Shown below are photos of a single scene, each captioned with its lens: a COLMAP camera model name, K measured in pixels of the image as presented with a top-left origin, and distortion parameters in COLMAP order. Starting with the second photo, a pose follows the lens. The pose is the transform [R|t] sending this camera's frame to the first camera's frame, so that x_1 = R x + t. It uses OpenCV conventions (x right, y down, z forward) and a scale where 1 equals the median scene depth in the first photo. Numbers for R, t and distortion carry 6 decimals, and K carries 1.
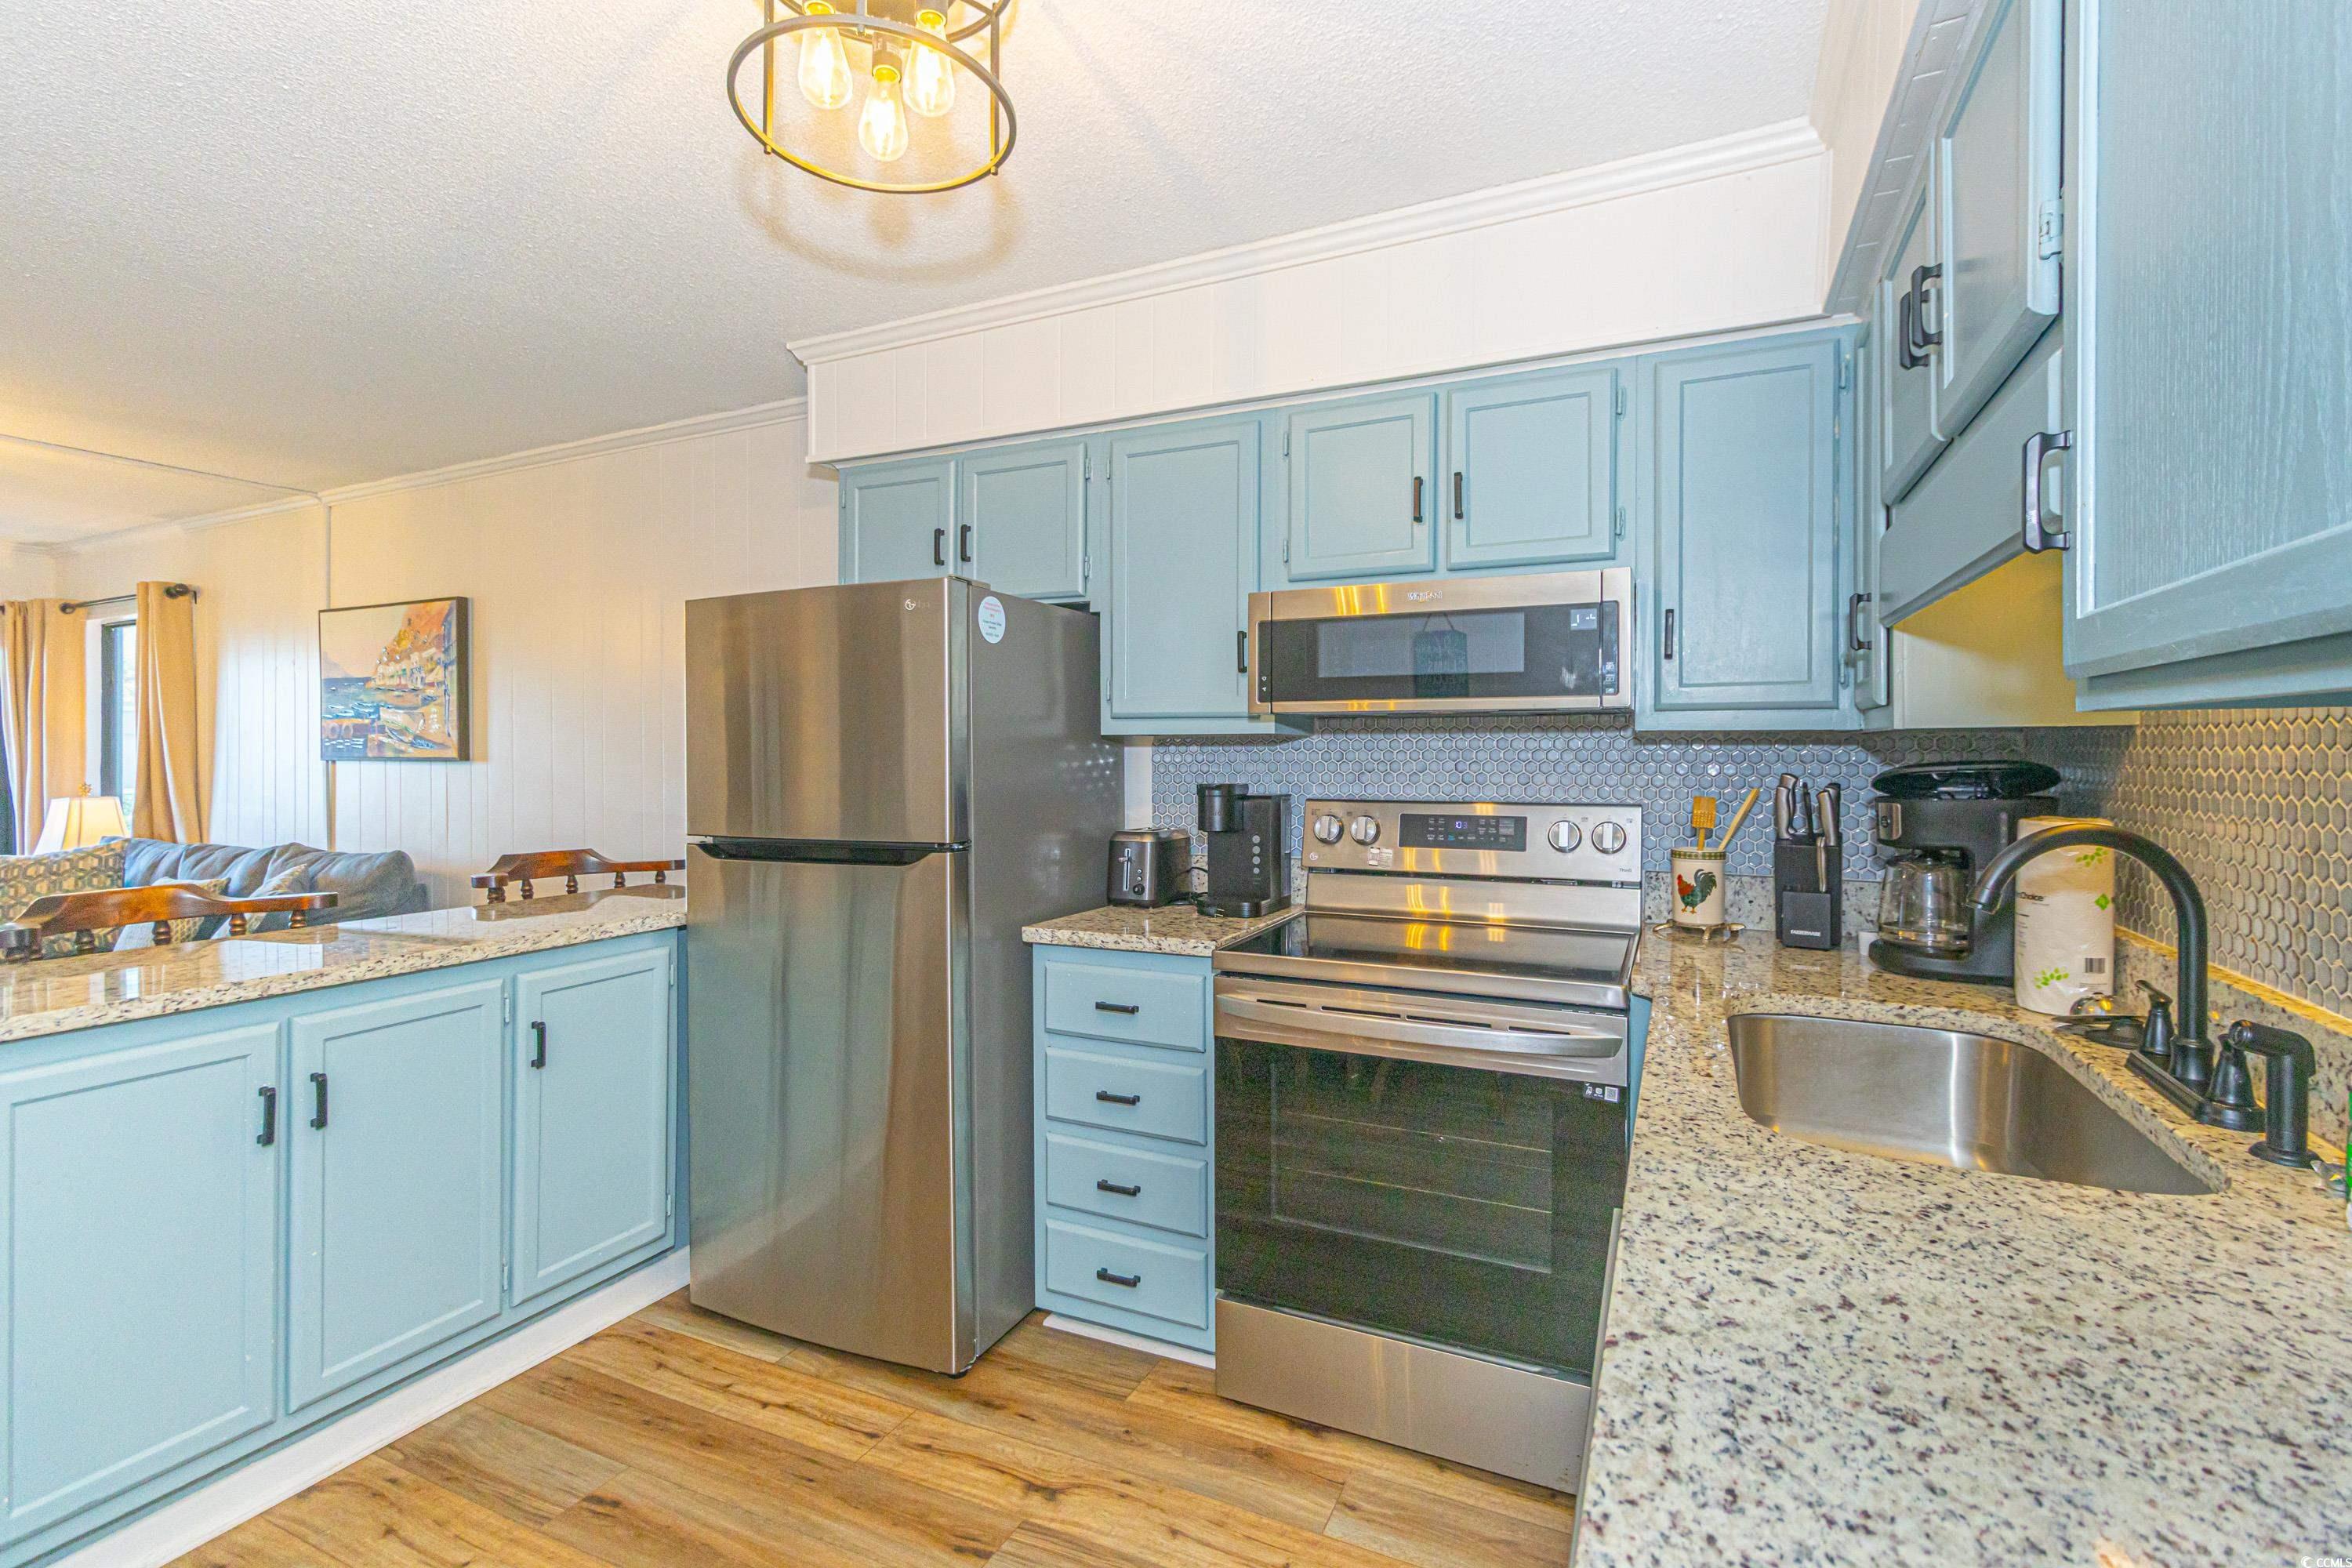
lens RADIAL K [[1086.9, 0, 1180.2], [0, 1086.9, 765.3], [0, 0, 1]] dist [0.001540, 0.001464]
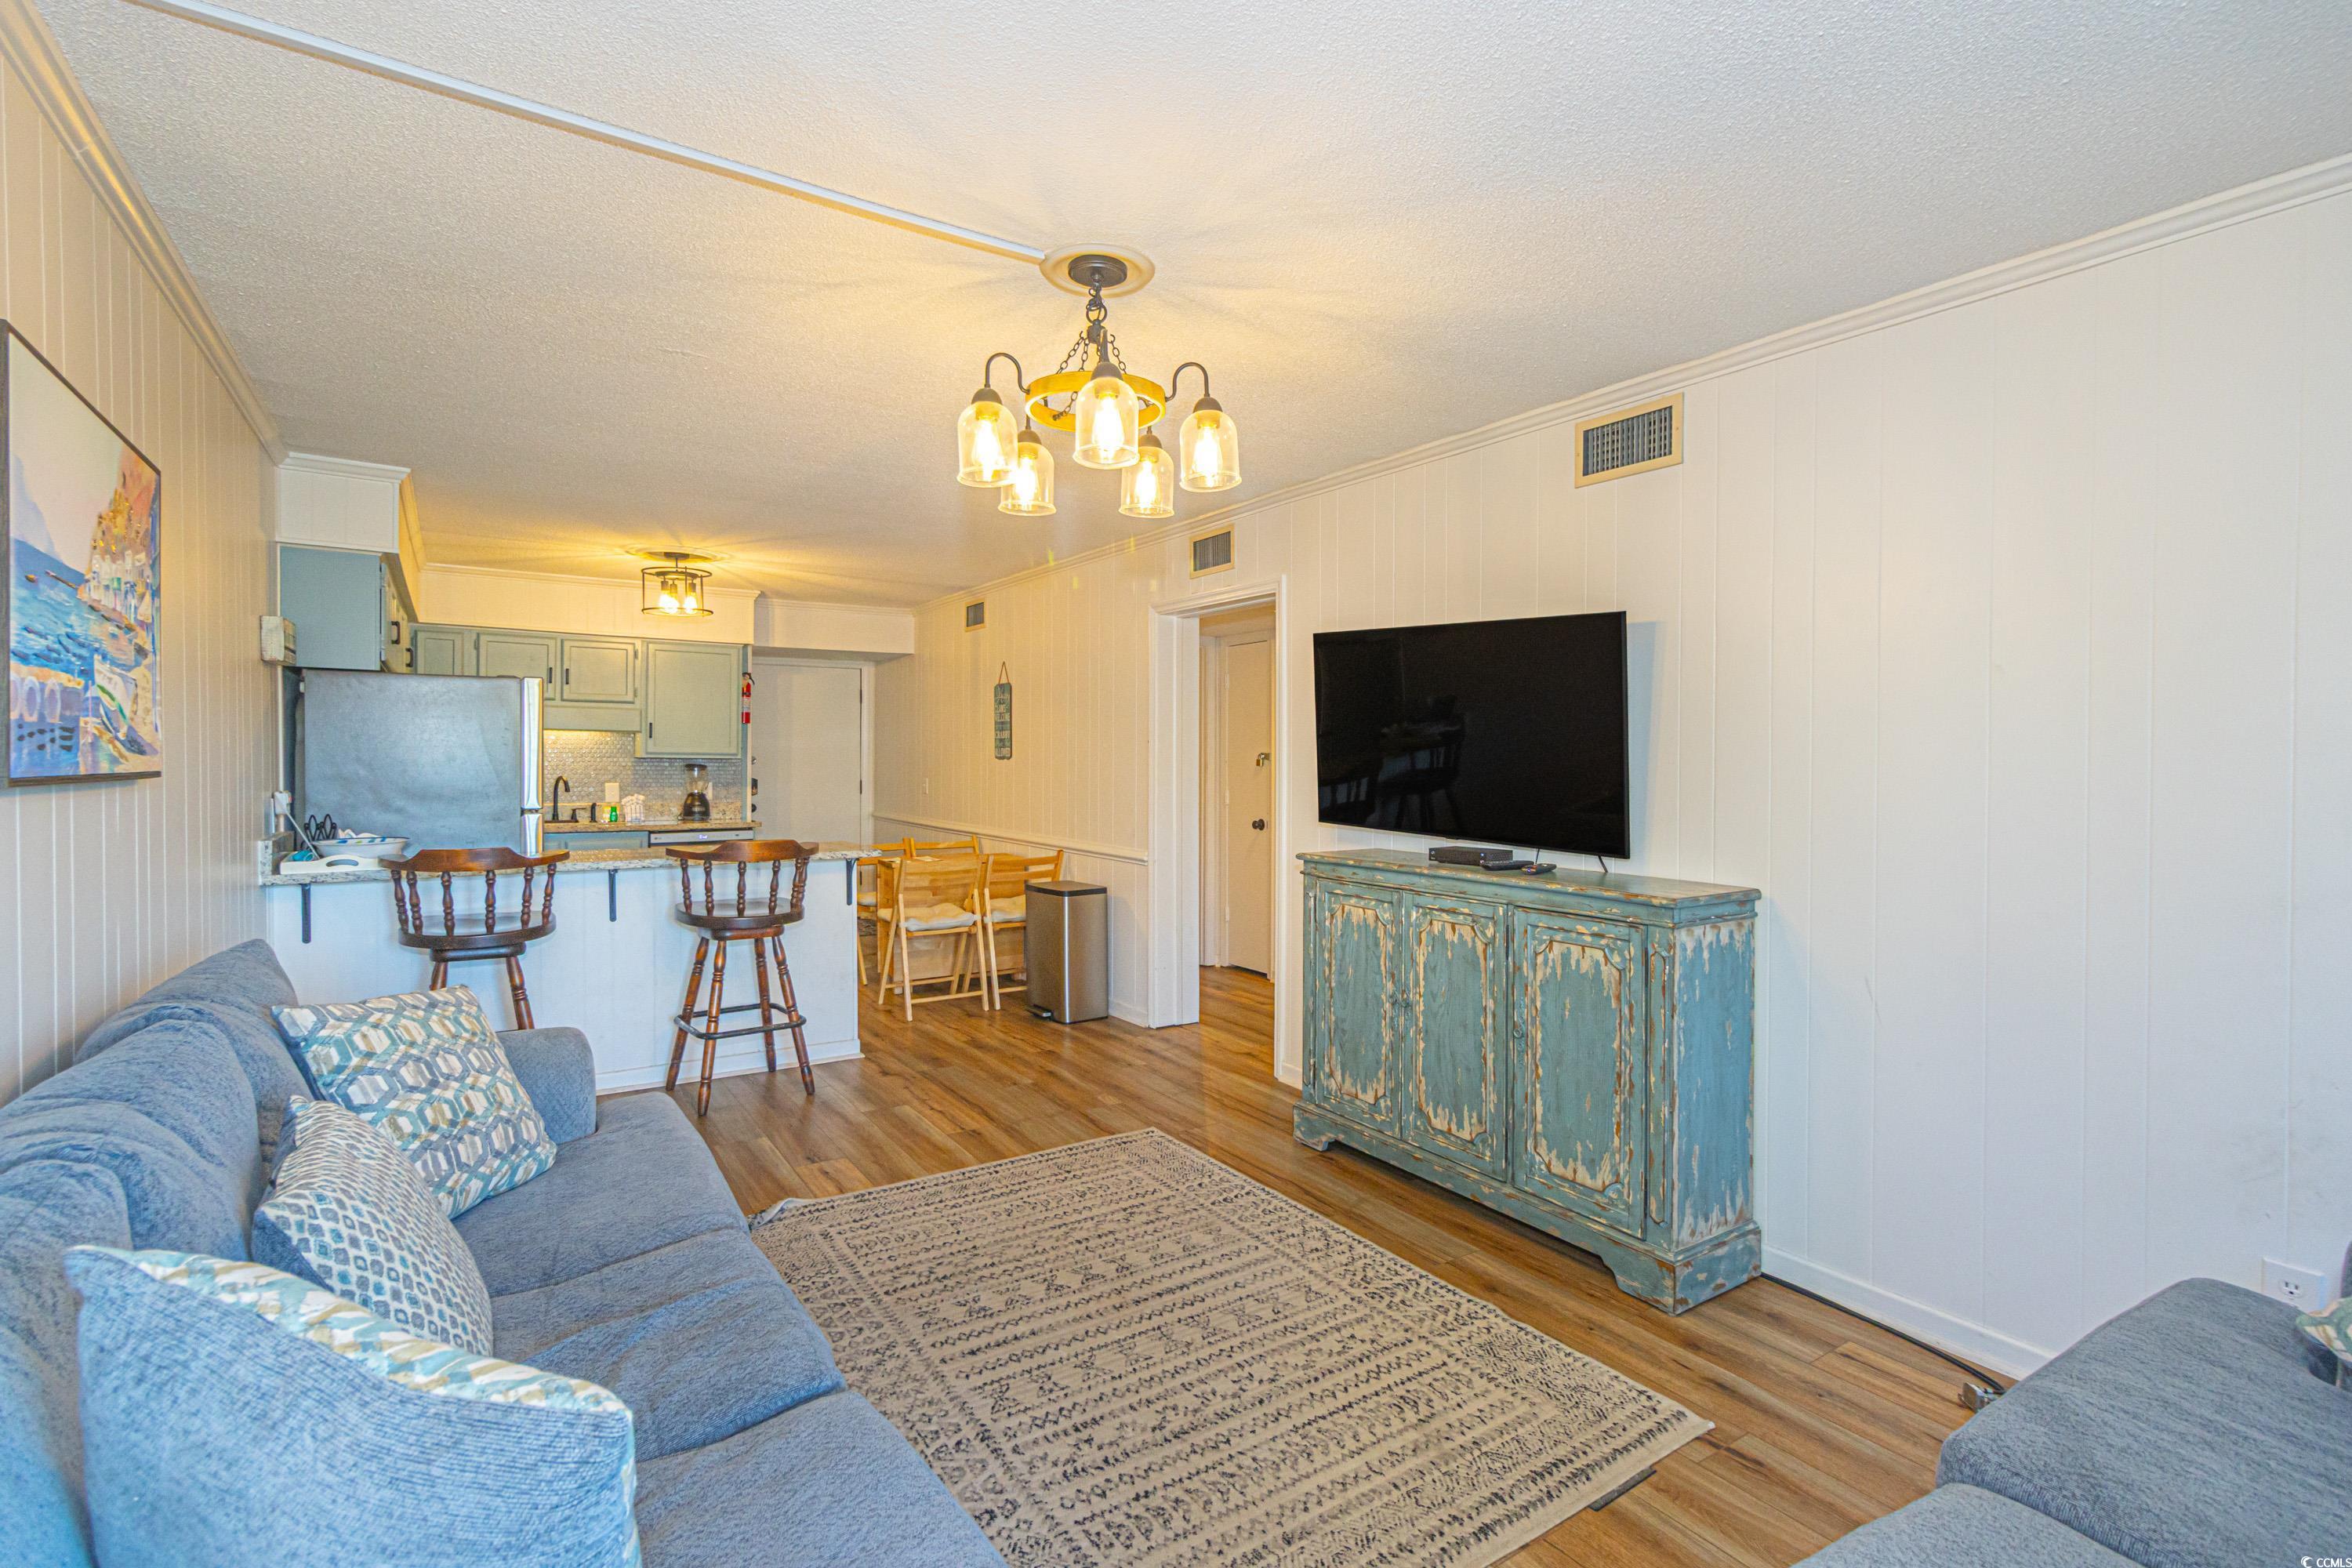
lens RADIAL K [[1086.9, 0, 1167.7], [0, 1086.9, 765.2], [0, 0, 1]] dist [0.001540, 0.001464]
pose [[-0.850974, -0.003760, 0.525194, -1.329150], [0.003029, 0.999923, 0.012066, -0.015003], [-0.525199, 0.011859, -0.850897, 1.162734]]
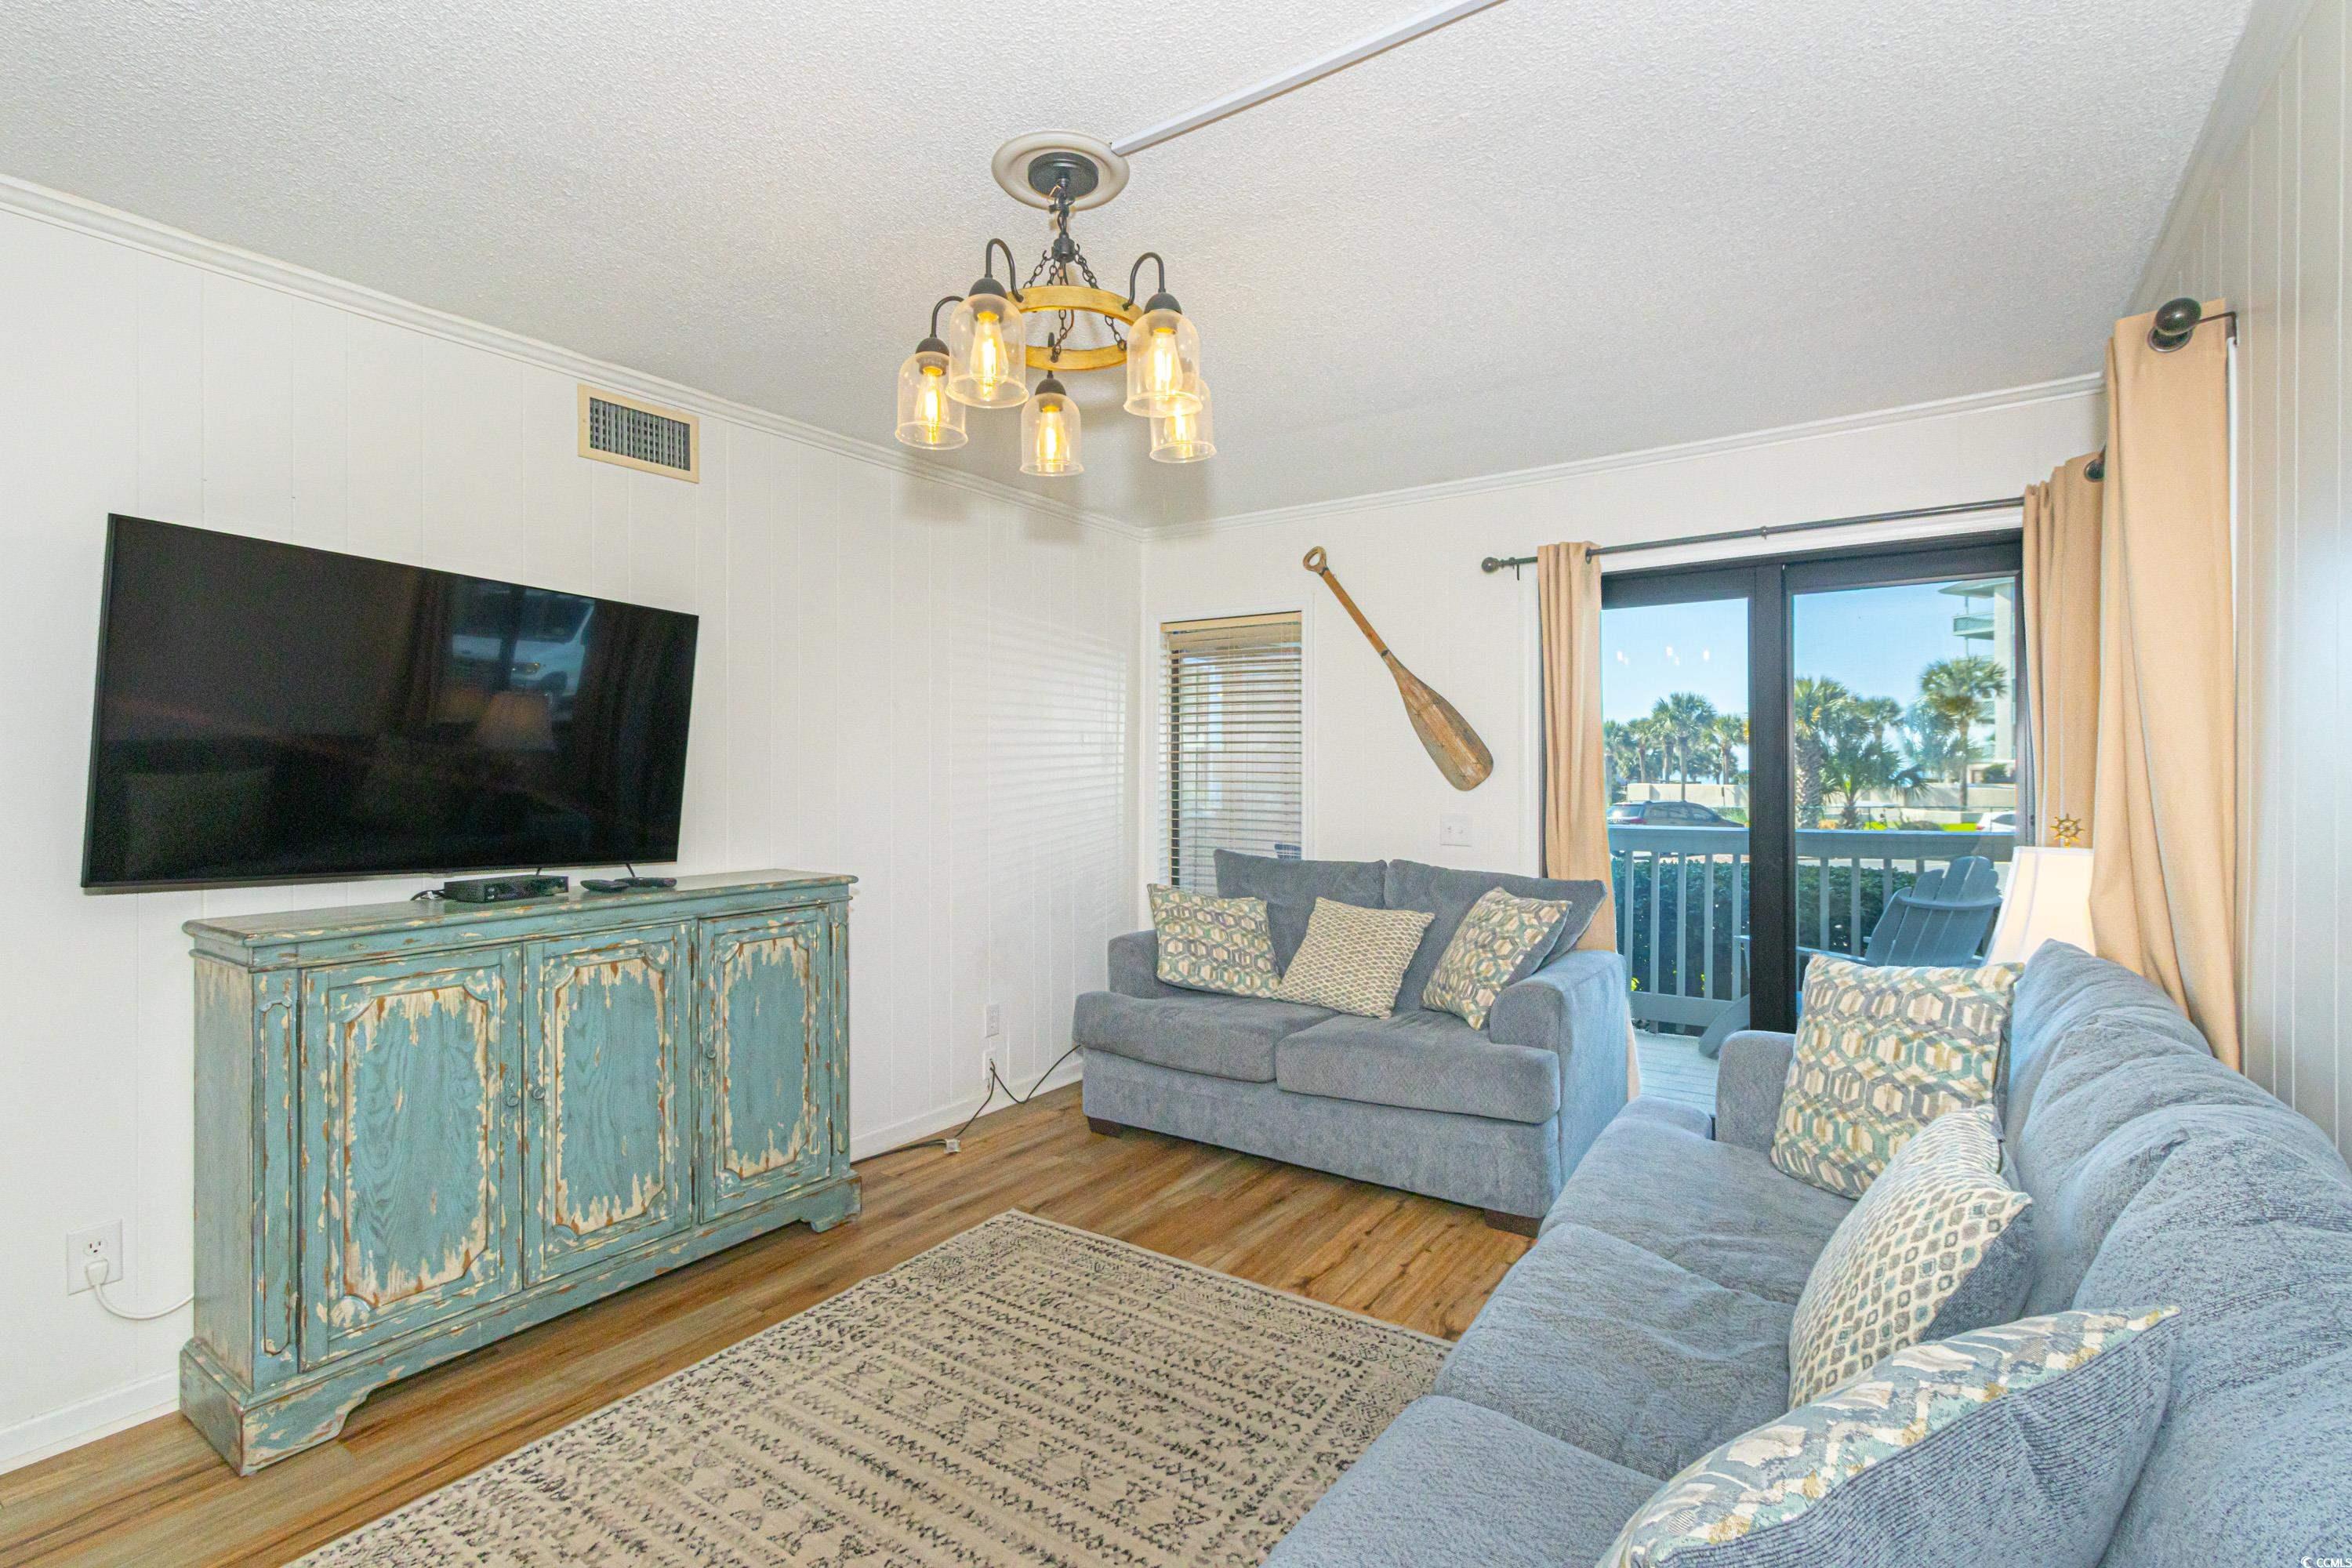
lens RADIAL K [[1086.9, 0, 1165.7], [0, 1086.9, 772.9], [0, 0, 1]] dist [0.001540, 0.001464]
pose [[-0.171878, 0.007973, -0.985086, -0.564861], [-0.000364, 0.999967, 0.008157, -0.007219], [0.985118, 0.001761, -0.171869, 0.833556]]
